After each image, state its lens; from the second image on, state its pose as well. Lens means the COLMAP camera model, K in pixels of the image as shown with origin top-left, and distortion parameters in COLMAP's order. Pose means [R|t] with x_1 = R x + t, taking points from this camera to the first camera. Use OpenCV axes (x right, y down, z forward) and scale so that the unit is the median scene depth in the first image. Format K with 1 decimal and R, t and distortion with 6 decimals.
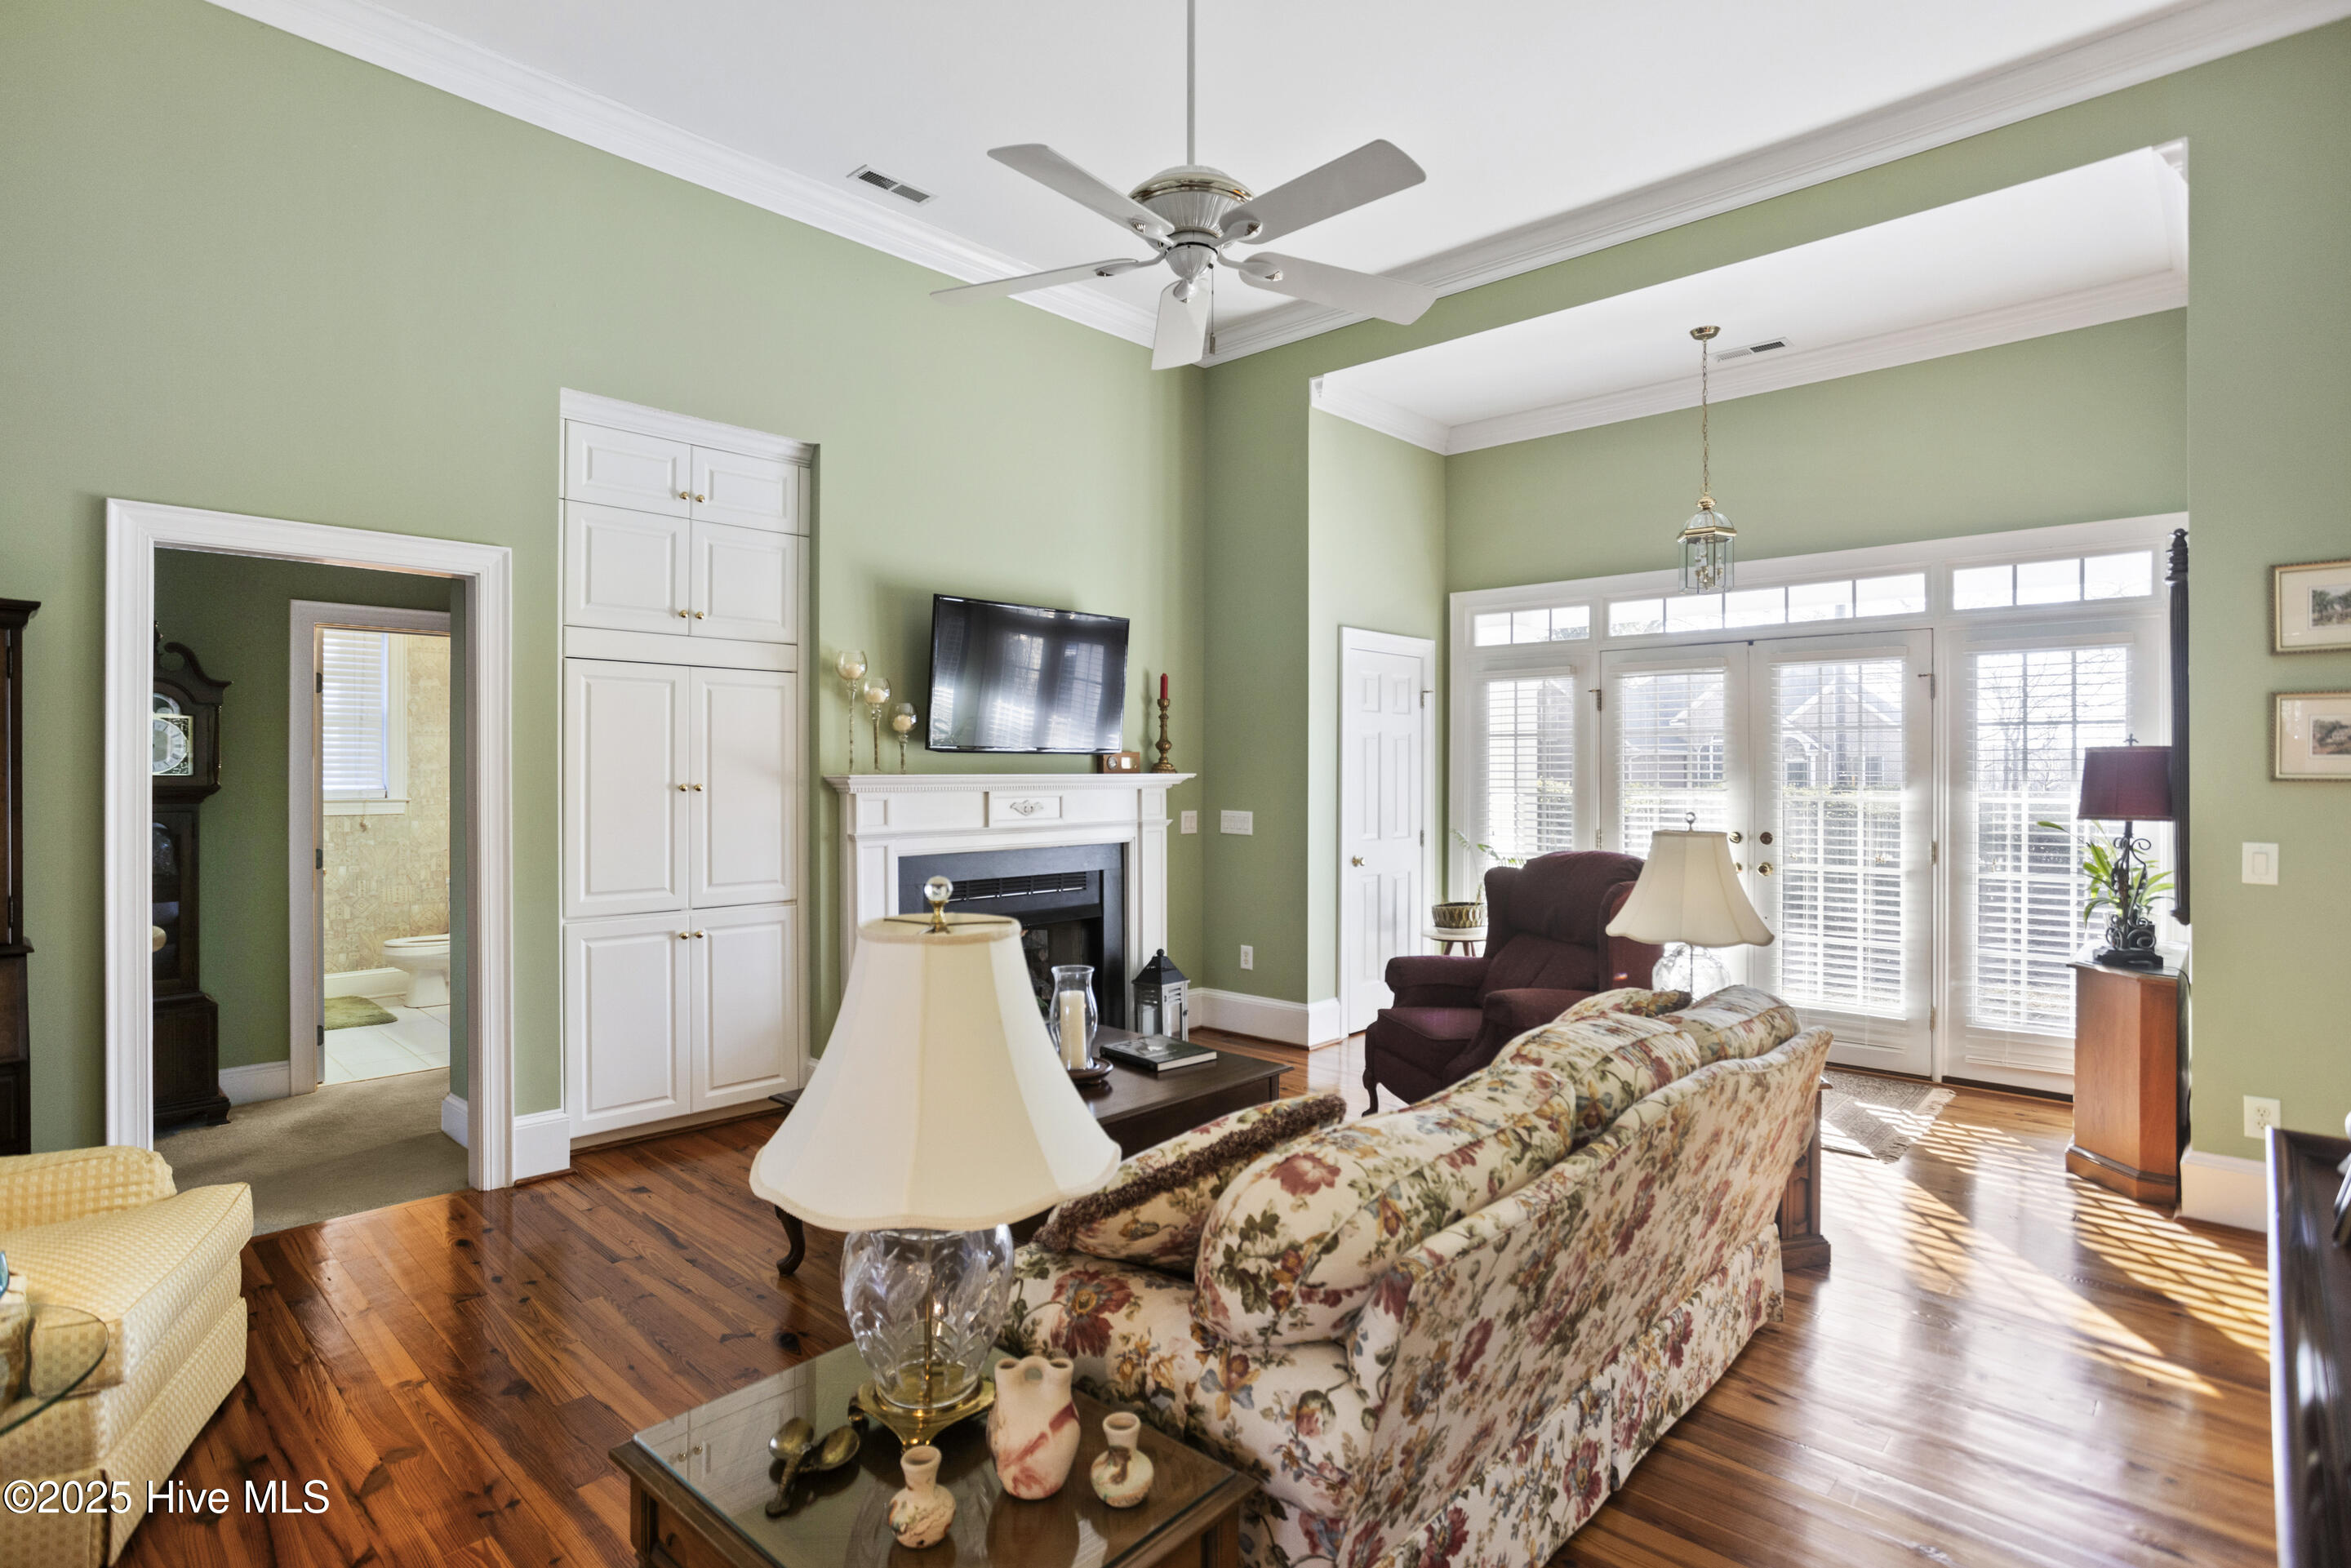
lens RADIAL K [[1200.4, 0, 1168.2], [0, 1200.4, 777.7], [0, 0, 1]] dist [-0.003464, -0.000435]
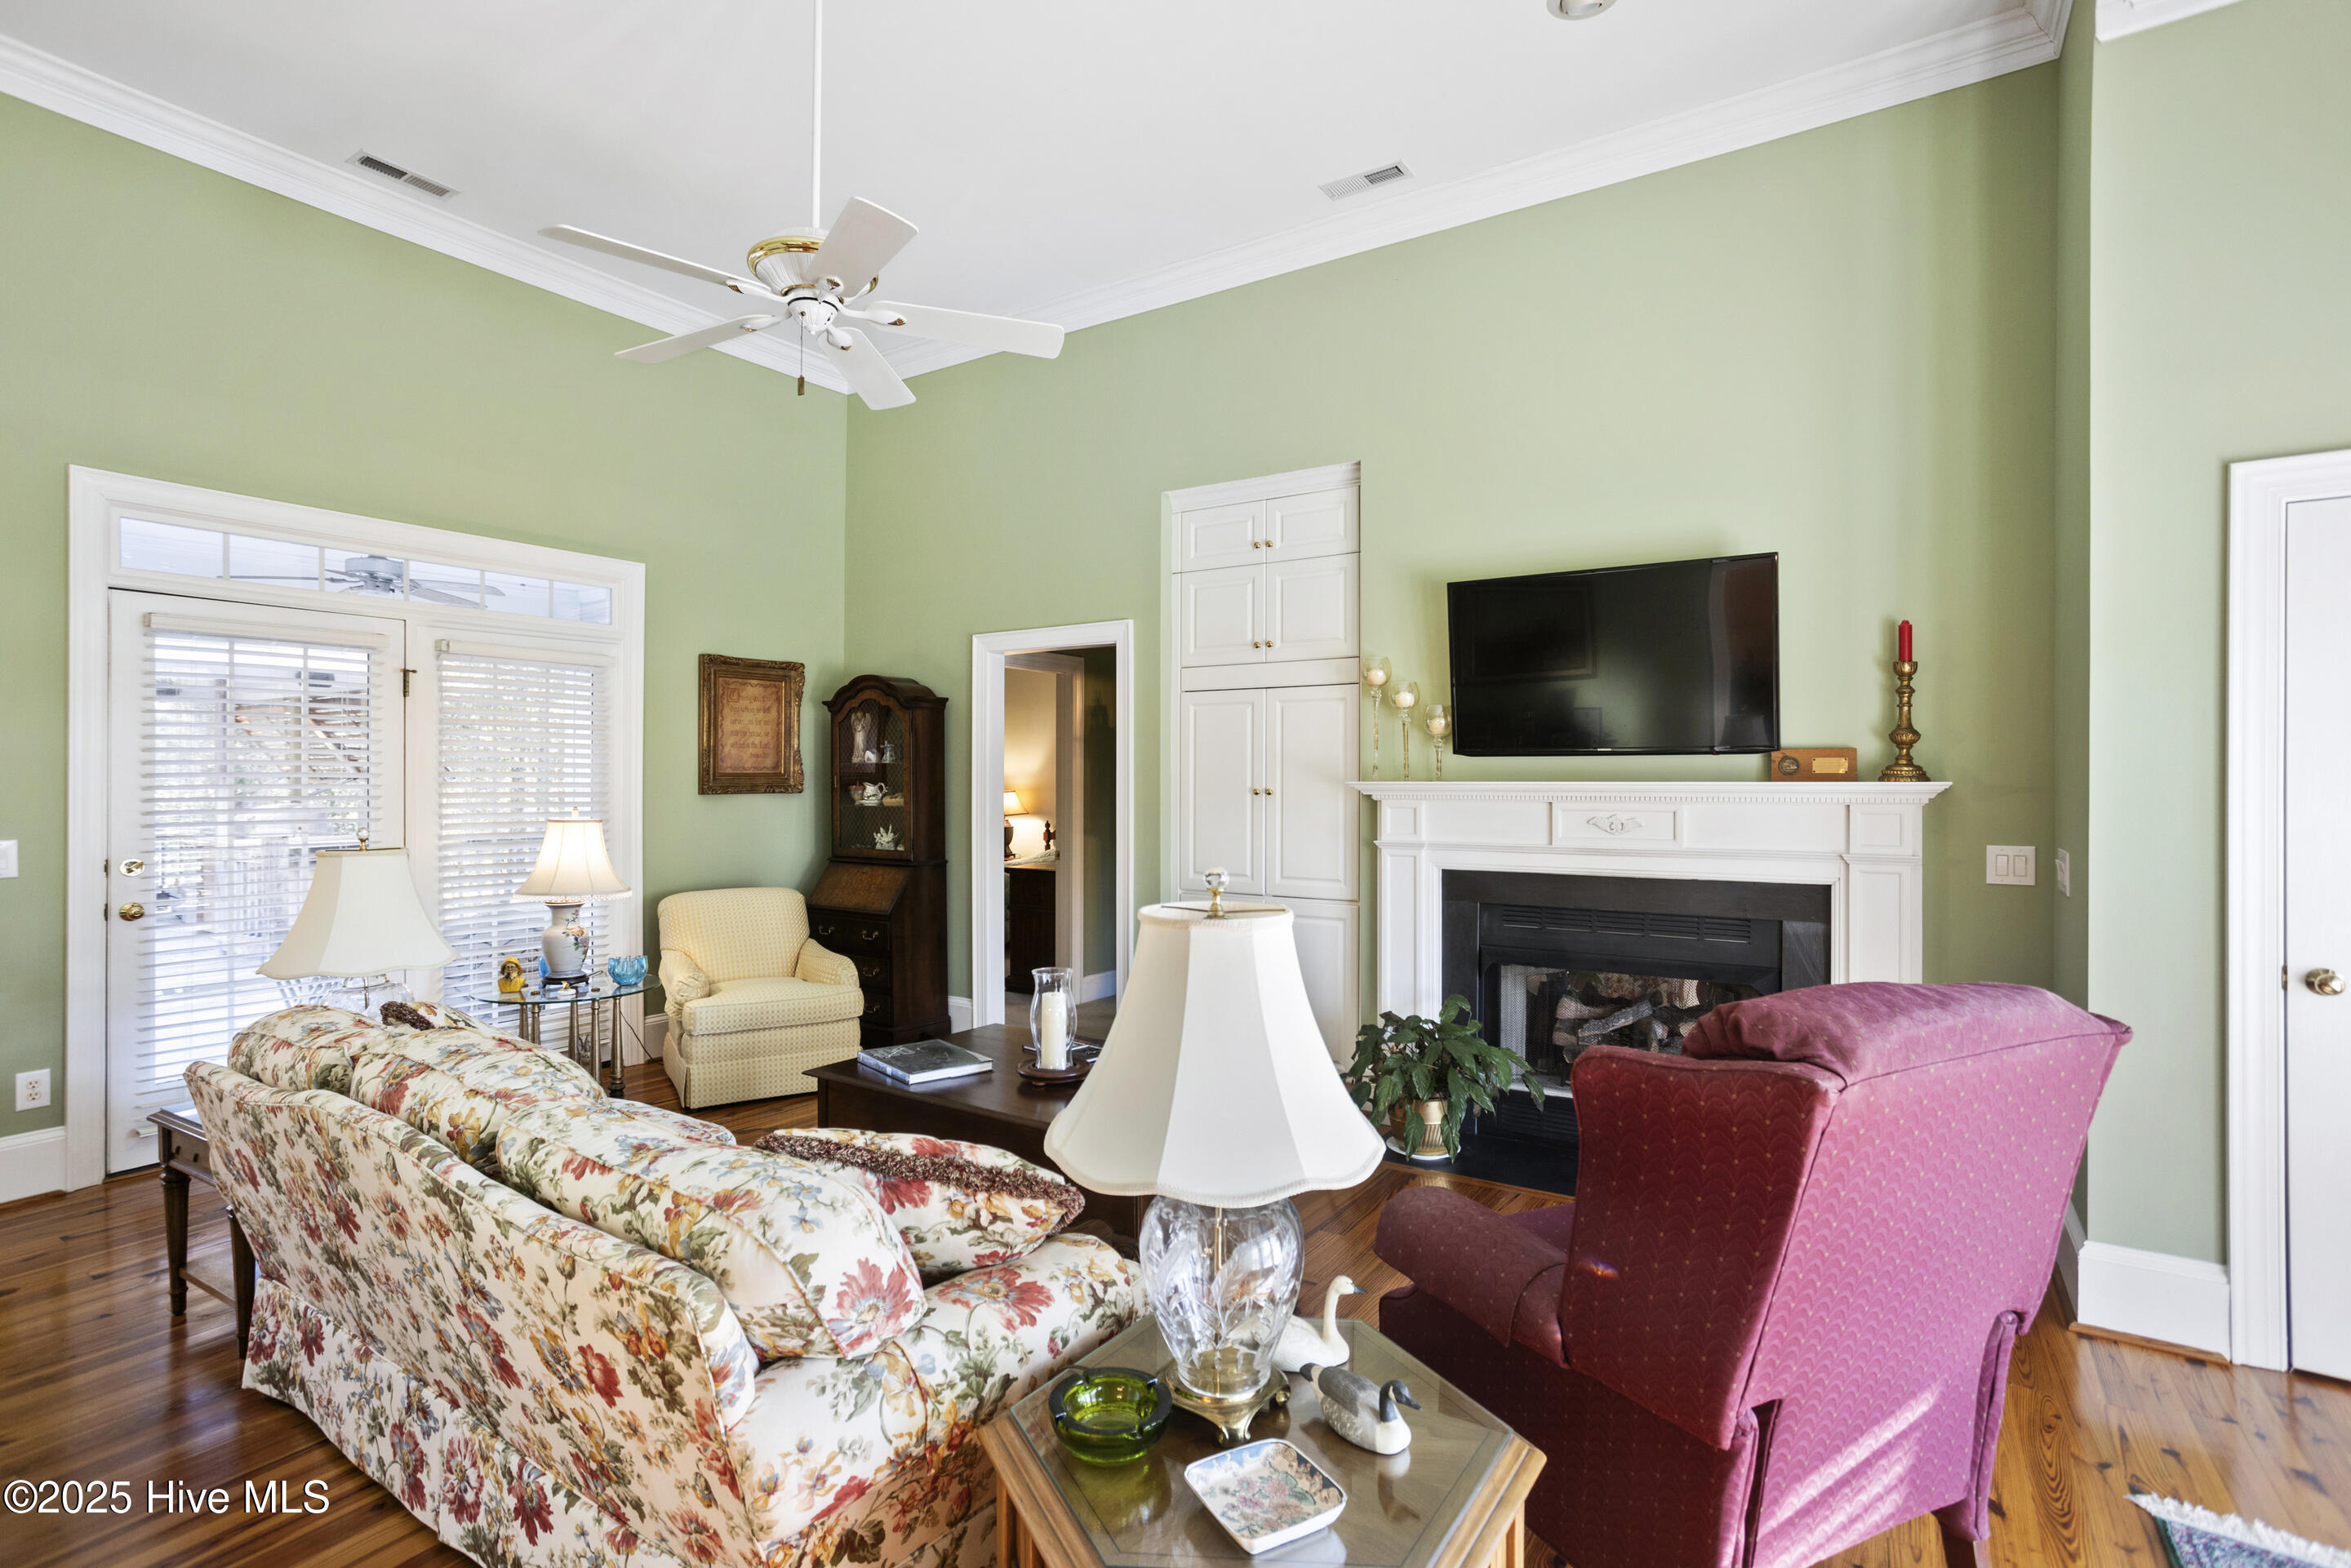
lens RADIAL K [[1126.6, 0, 1168.8], [0, 1126.6, 778.5], [0, 0, 1]] dist [-0.057263, 0.043504]
pose [[0.171310, -0.002860, -0.985213, 0.632577], [-0.002864, 0.999990, -0.003401, -0.000741], [0.985213, 0.003404, 0.171300, 0.680029]]
